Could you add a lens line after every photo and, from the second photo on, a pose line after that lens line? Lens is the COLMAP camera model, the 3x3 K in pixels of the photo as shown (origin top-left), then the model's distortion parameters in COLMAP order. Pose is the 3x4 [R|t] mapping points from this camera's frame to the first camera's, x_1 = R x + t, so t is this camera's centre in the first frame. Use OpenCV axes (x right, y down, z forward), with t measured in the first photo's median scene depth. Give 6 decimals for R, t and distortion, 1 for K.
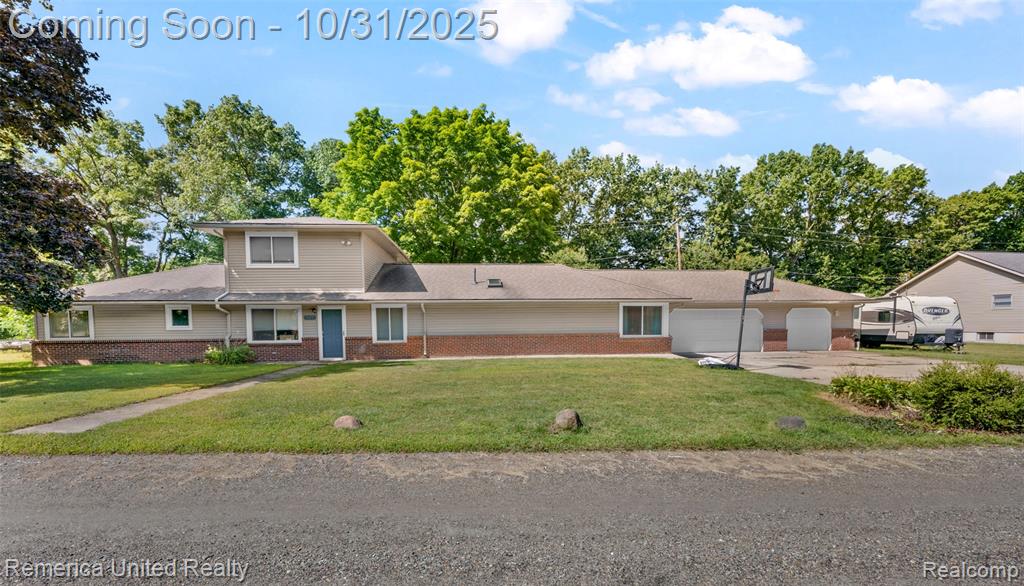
lens RADIAL K [[415.8, 0, 512.2], [0, 415.8, 333.4], [0, 0, 1]] dist [0.000310, -0.000464]
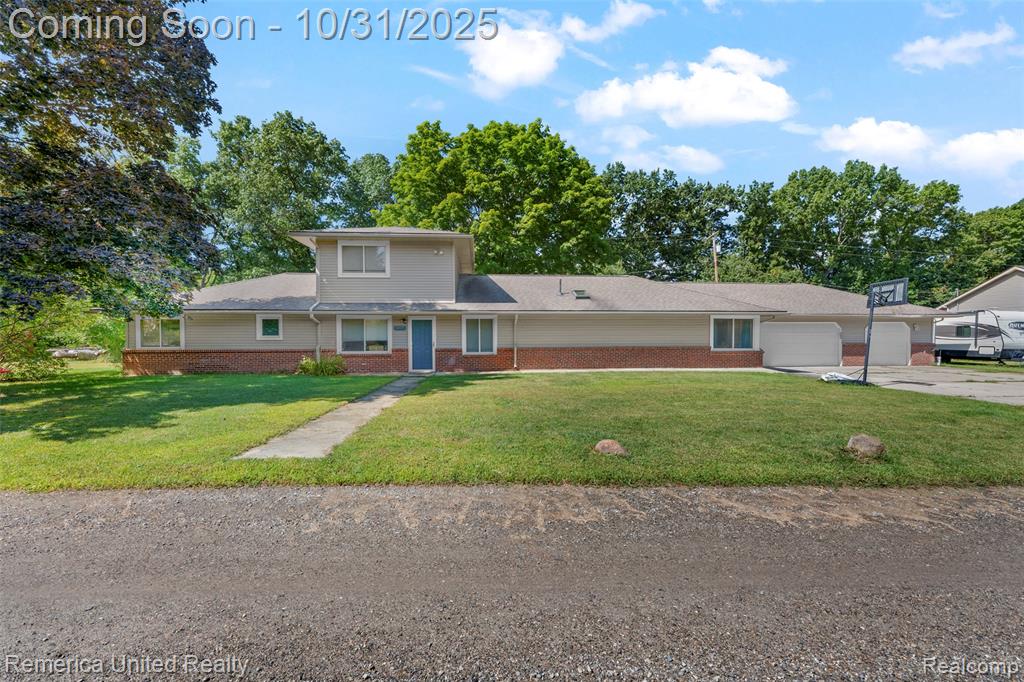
lens RADIAL K [[406.5, 0, 512.2], [0, 406.5, 333.7], [0, 0, 1]] dist [-0.001499, 0.000024]
pose [[0.999917, 0.007048, -0.010742, -0.137959], [-0.007345, 0.999585, -0.027864, -0.000101], [0.010542, 0.027941, 0.999554, 0.030538]]
